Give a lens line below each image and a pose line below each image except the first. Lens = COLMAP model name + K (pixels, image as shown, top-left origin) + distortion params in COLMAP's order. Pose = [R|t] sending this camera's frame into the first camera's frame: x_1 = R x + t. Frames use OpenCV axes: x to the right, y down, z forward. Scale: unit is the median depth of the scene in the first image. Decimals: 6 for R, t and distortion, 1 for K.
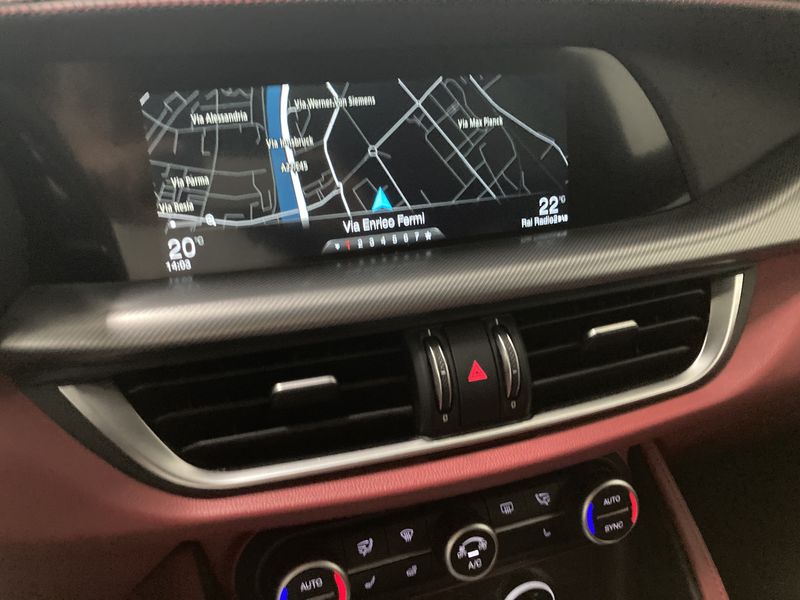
lens RADIAL K [[644.4, 0, 401.8], [0, 644.4, 301.2], [0, 0, 1]] dist [0.059098, -0.077102]
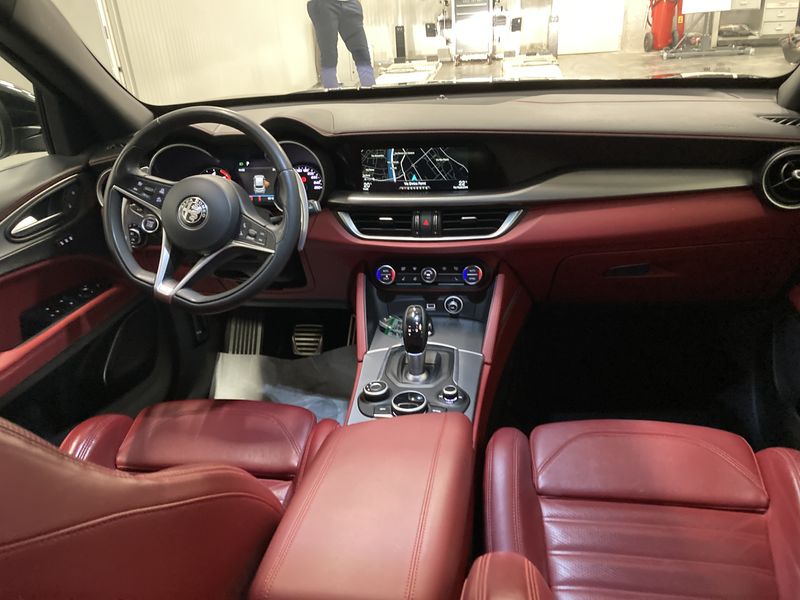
lens RADIAL K [[644.4, 0, 401.8], [0, 644.4, 301.2], [0, 0, 1]] dist [0.059098, -0.077102]
pose [[0.906519, 0.171465, -0.385775, 1.570621], [-0.134801, 0.983532, 0.120386, 0.122428], [0.400064, -0.057130, 0.914705, -2.720799]]
